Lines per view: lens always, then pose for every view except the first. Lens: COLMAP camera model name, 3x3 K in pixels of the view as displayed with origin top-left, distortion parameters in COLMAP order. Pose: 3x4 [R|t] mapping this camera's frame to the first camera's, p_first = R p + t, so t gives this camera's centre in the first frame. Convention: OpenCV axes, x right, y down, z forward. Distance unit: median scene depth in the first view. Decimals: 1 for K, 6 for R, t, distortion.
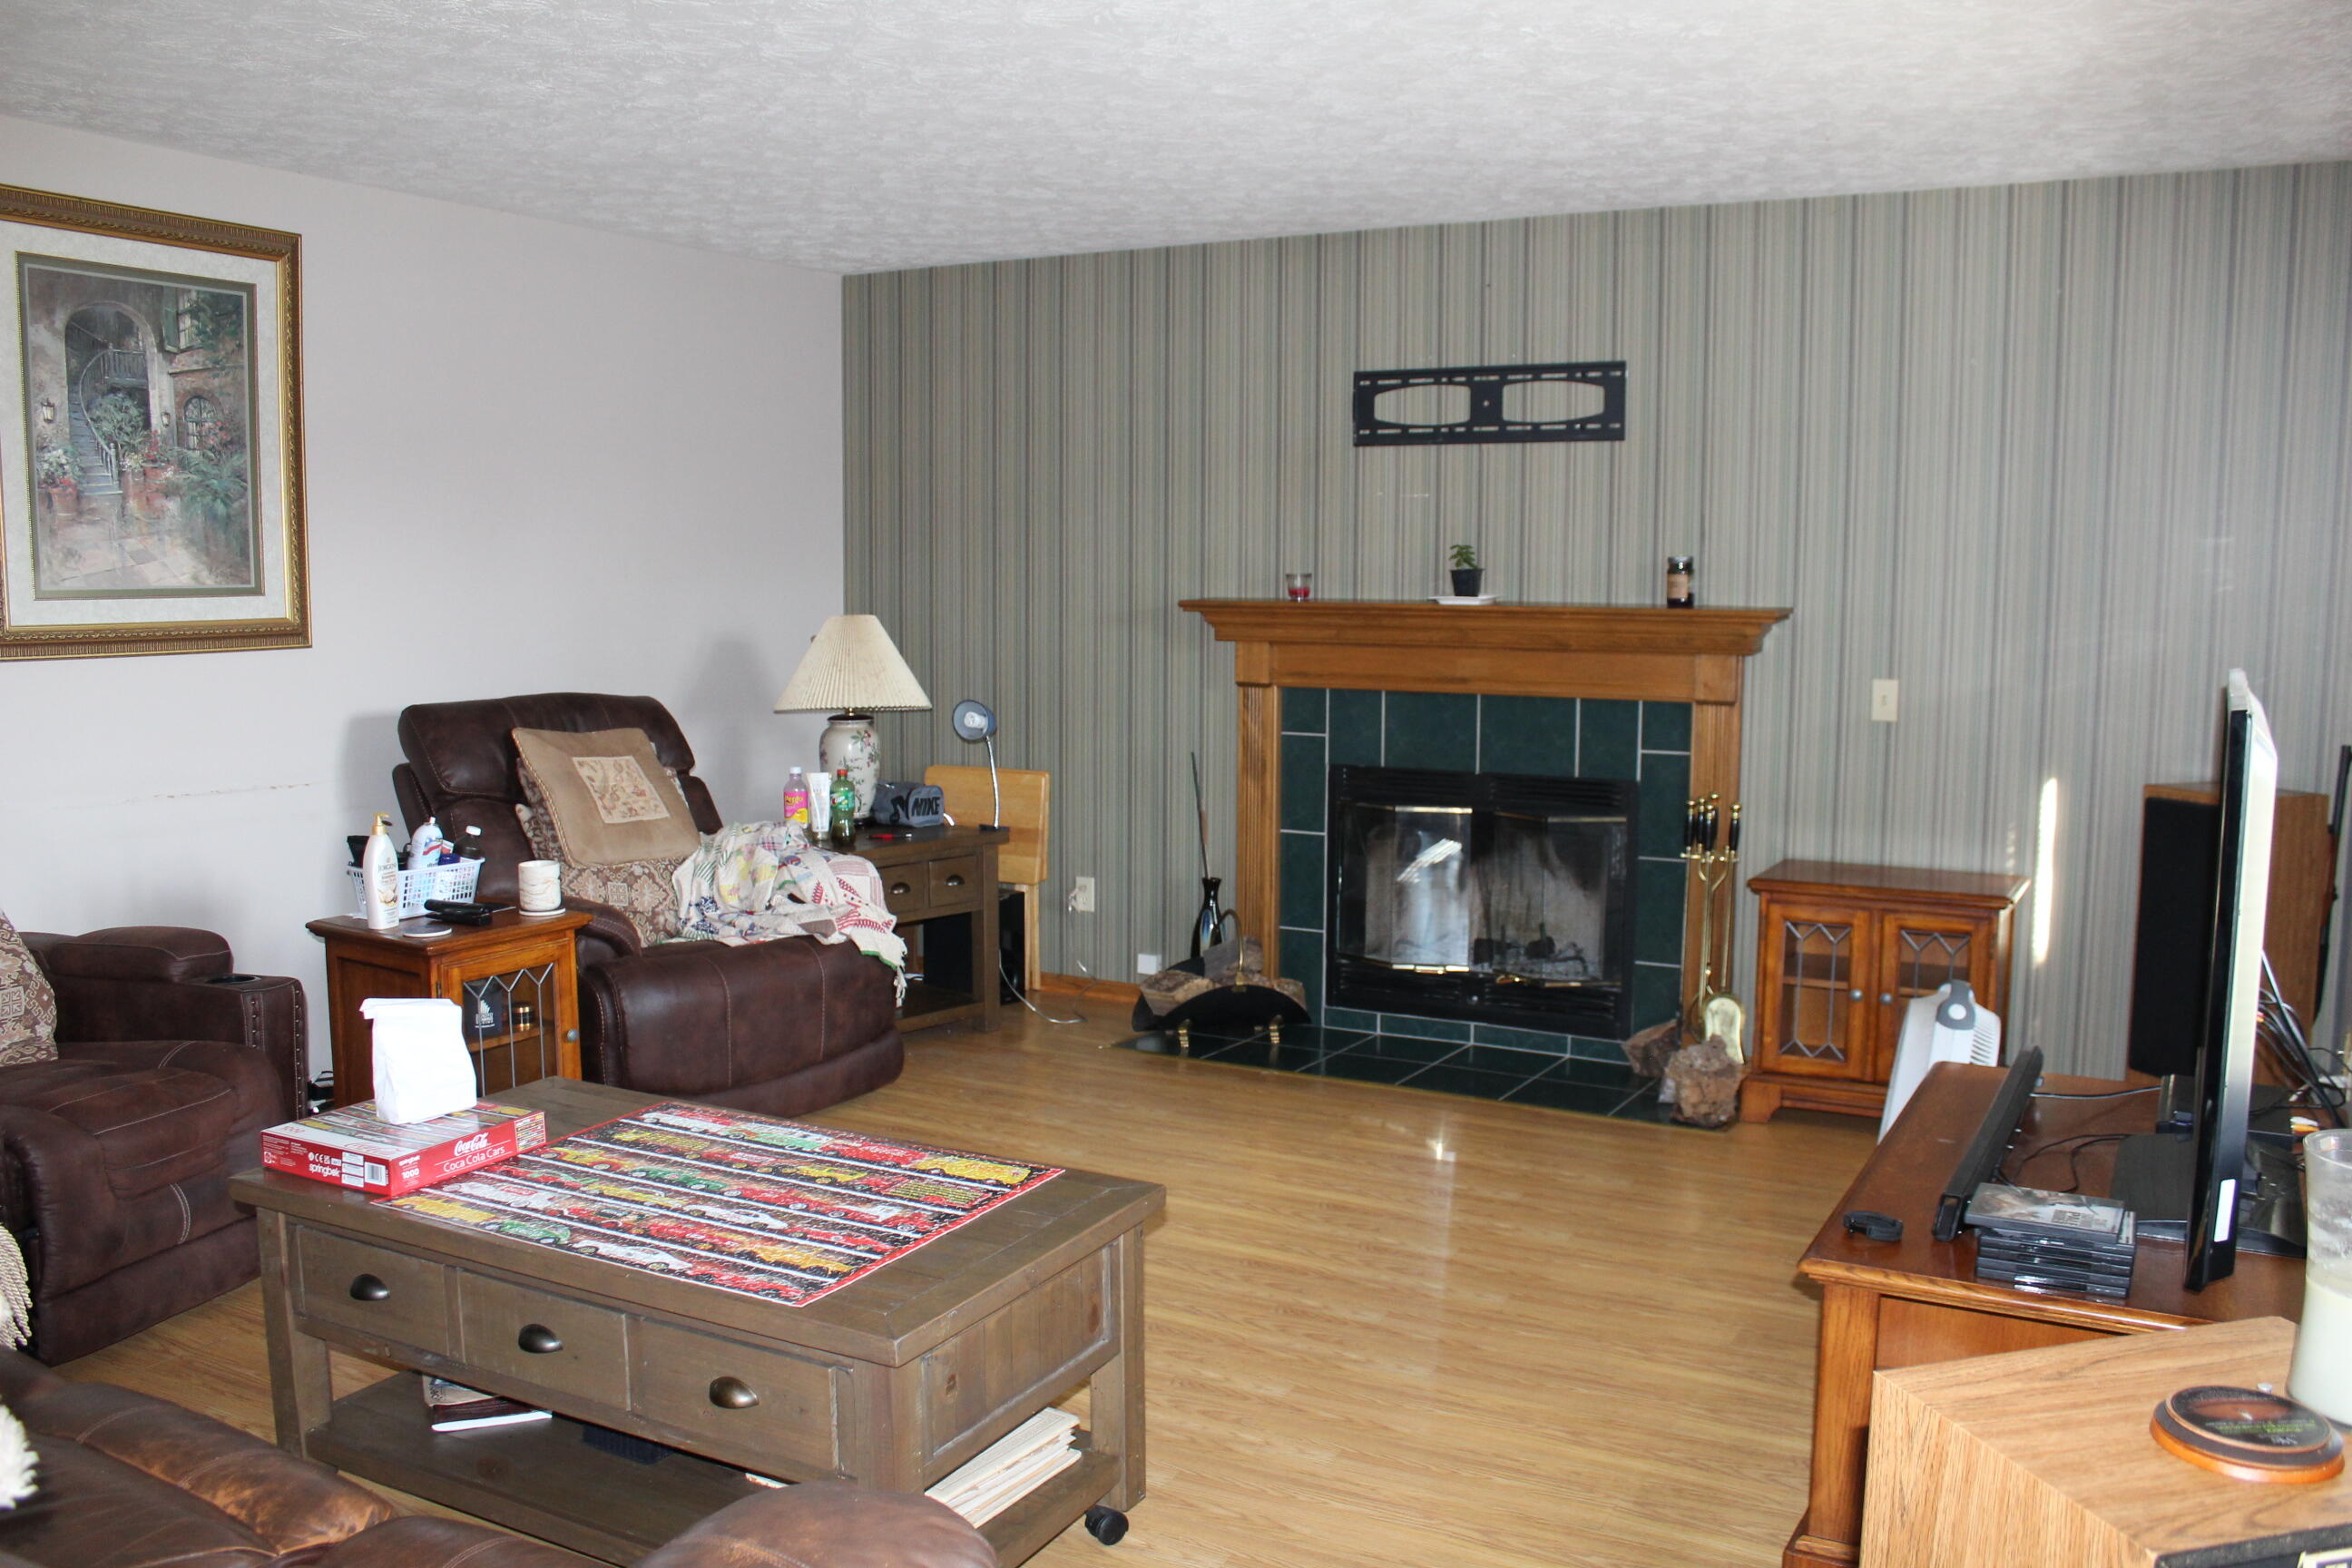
lens RADIAL K [[1972.1, 0, 1208.8], [0, 1972.1, 794.3], [0, 0, 1]] dist [-0.179273, 0.175615]
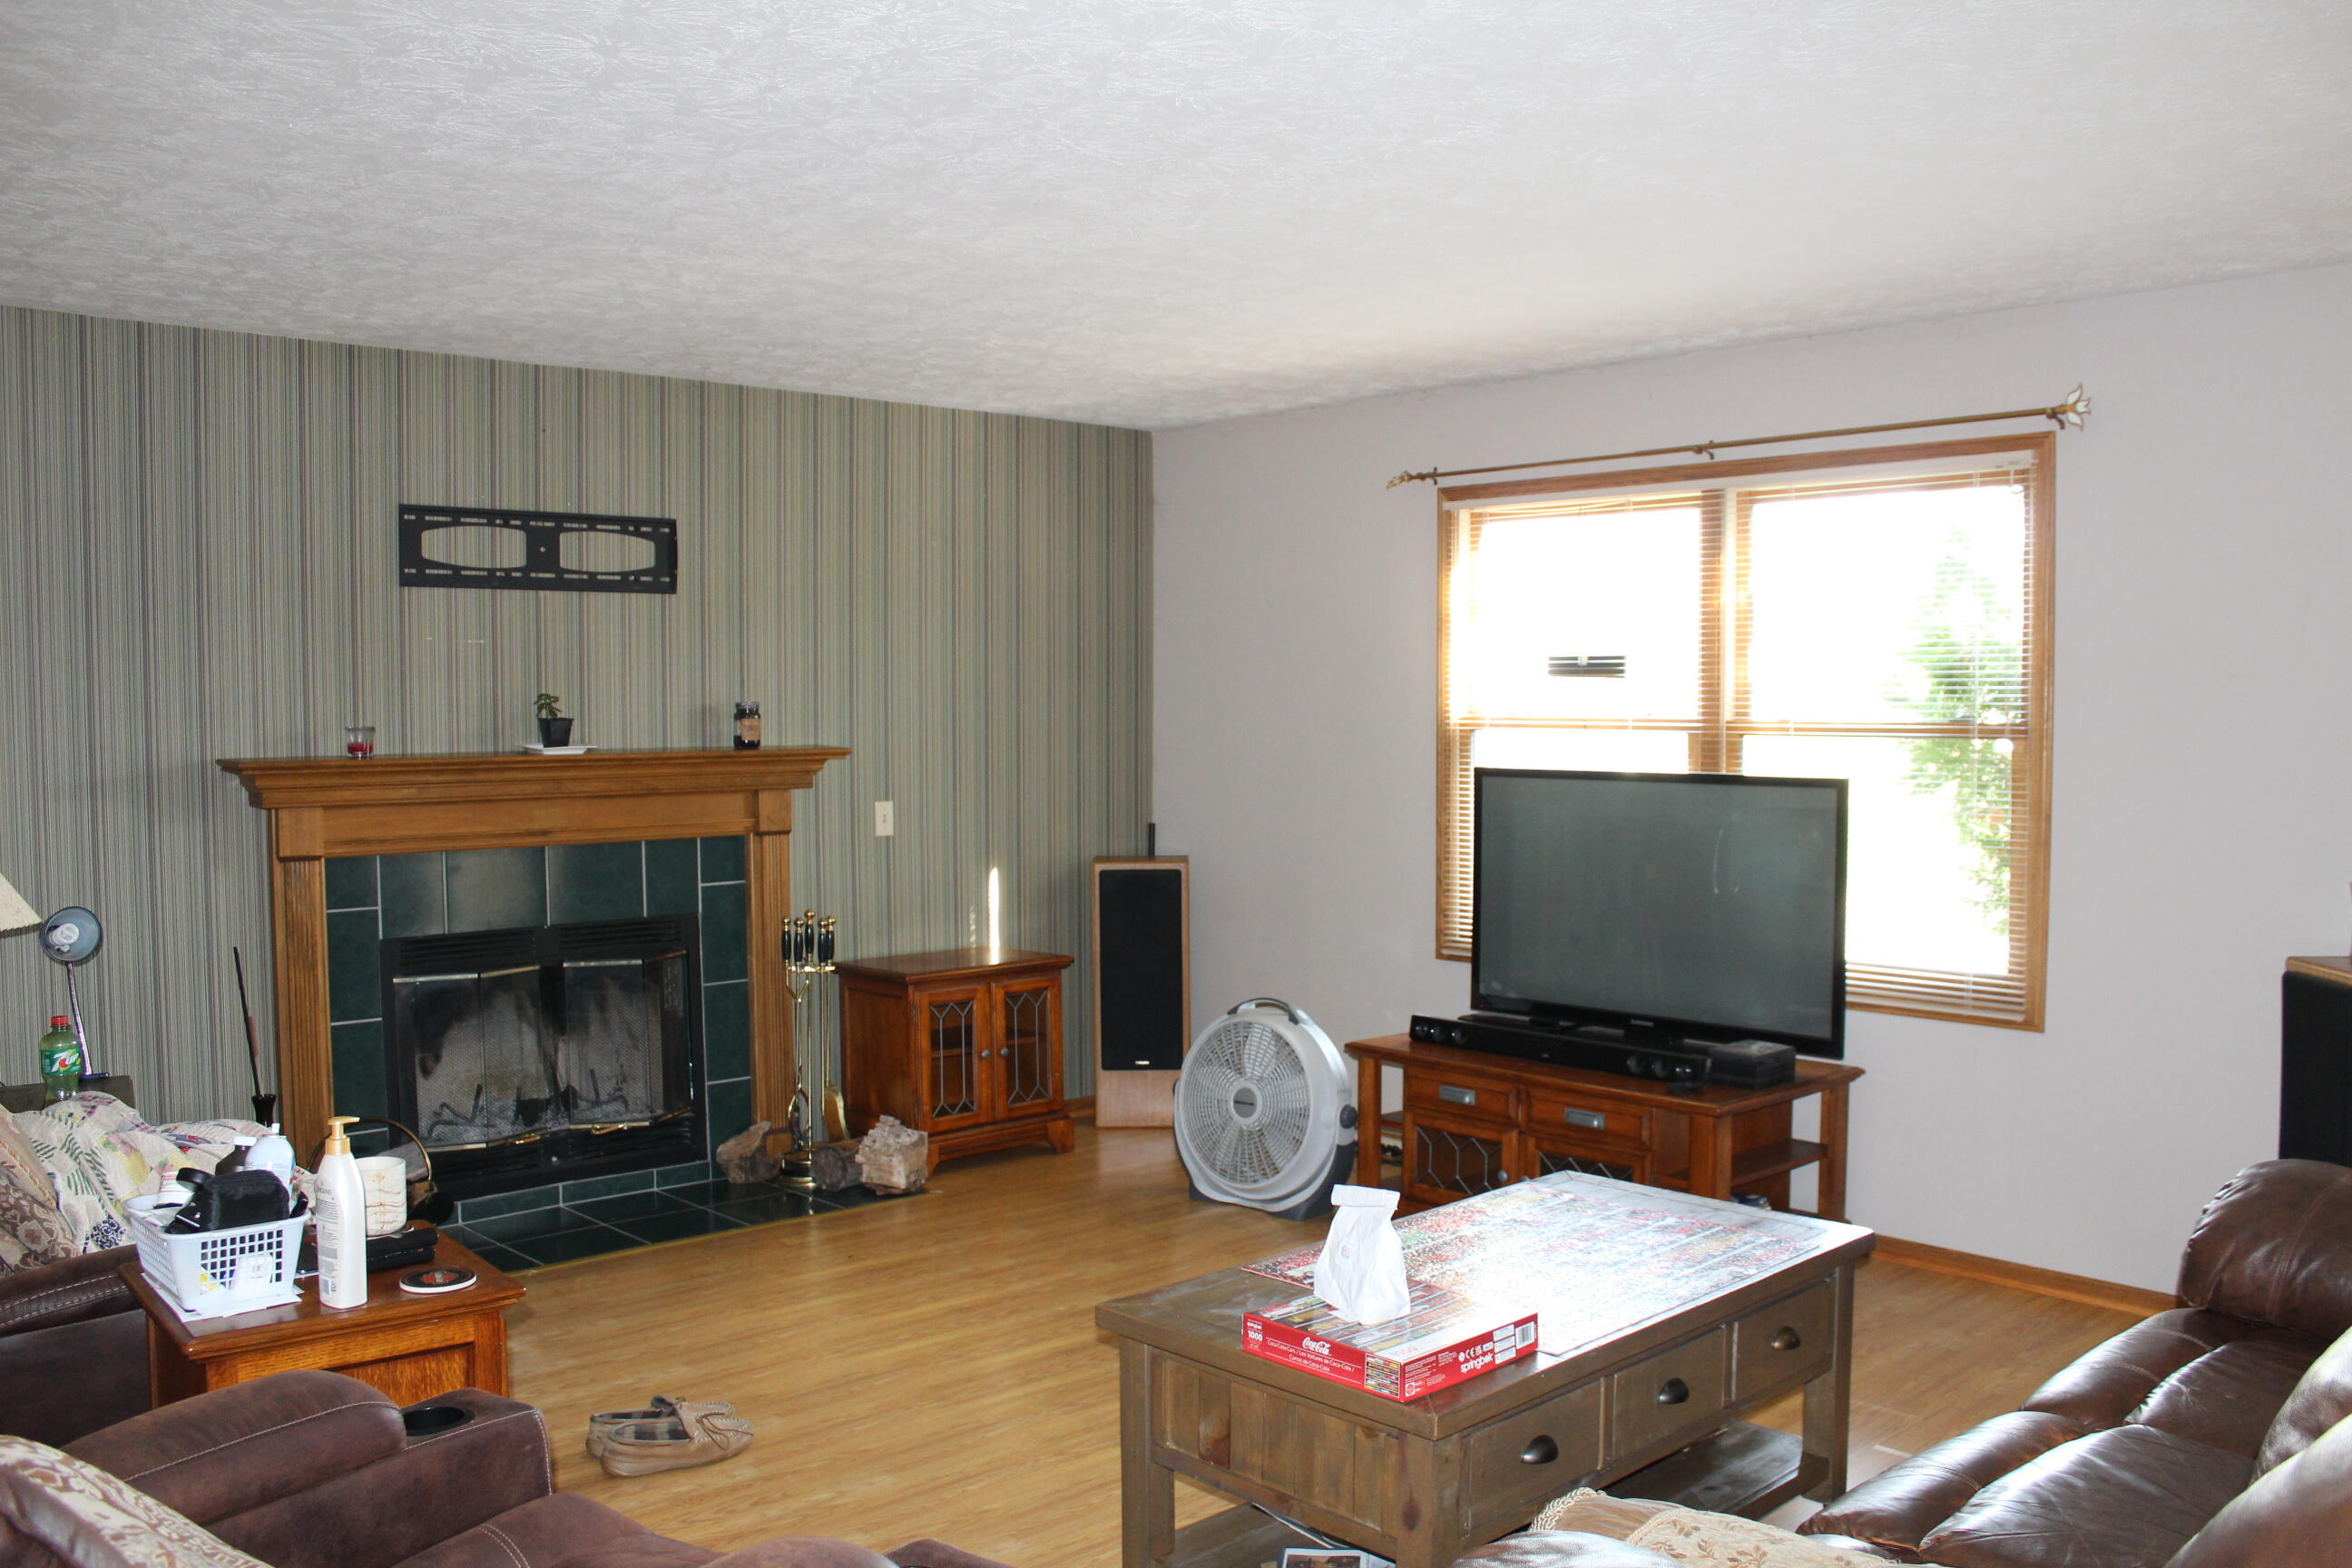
lens RADIAL K [[1972.1, 0, 1208.8], [0, 1972.1, 794.3], [0, 0, 1]] dist [-0.179273, 0.175615]
pose [[0.306400, -0.048530, 0.950665, -0.694317], [0.115552, 0.993210, 0.013460, -0.052846], [-0.944863, 0.105728, 0.309927, 0.400143]]
